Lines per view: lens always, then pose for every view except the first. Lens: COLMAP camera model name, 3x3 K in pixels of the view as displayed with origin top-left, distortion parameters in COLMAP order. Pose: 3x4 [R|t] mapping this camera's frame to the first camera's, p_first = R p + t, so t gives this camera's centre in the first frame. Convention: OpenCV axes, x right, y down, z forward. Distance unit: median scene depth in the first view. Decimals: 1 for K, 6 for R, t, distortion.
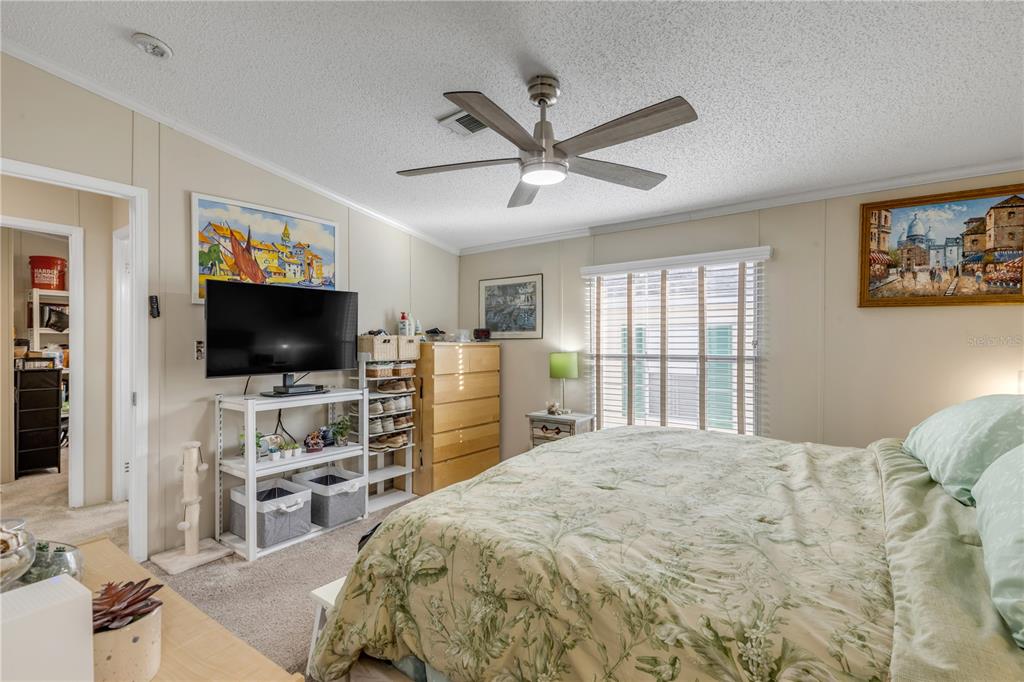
lens RADIAL K [[469.8, 0, 521.3], [0, 469.8, 340.7], [0, 0, 1]] dist [-0.001032, 0.001263]
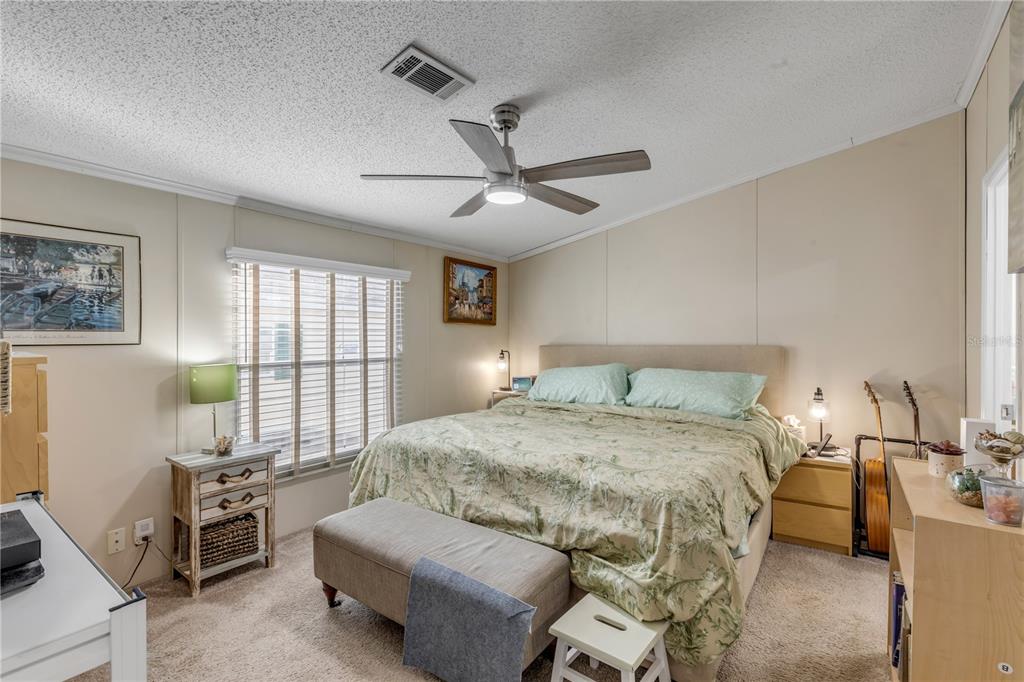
lens RADIAL K [[469.8, 0, 516.1], [0, 469.8, 342.6], [0, 0, 1]] dist [-0.001032, 0.001263]
pose [[0.001586, 0.000787, 0.999998, -0.839680], [0.011219, 0.999937, -0.000805, -0.001255], [-0.999936, 0.011220, 0.001577, 0.774266]]
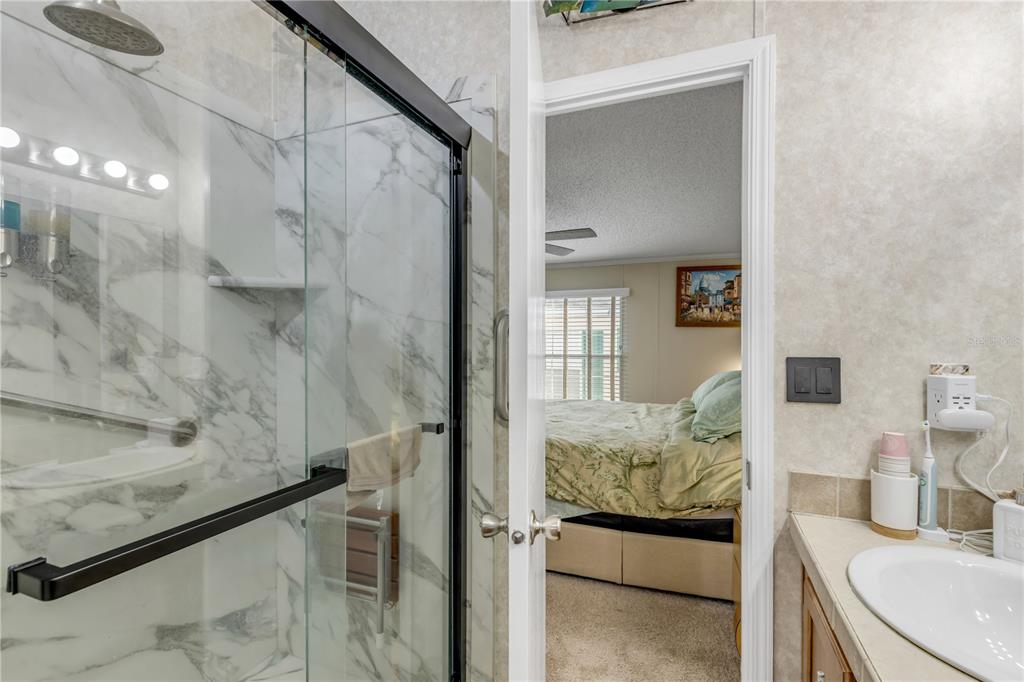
lens RADIAL K [[469.8, 0, 508.5], [0, 469.8, 339.9], [0, 0, 1]] dist [-0.001032, 0.001263]
pose [[0.971575, 0.001500, 0.236726, -0.297027], [-0.001886, 0.999997, 0.001406, -0.023564], [-0.236723, -0.001813, 0.971576, -0.548059]]
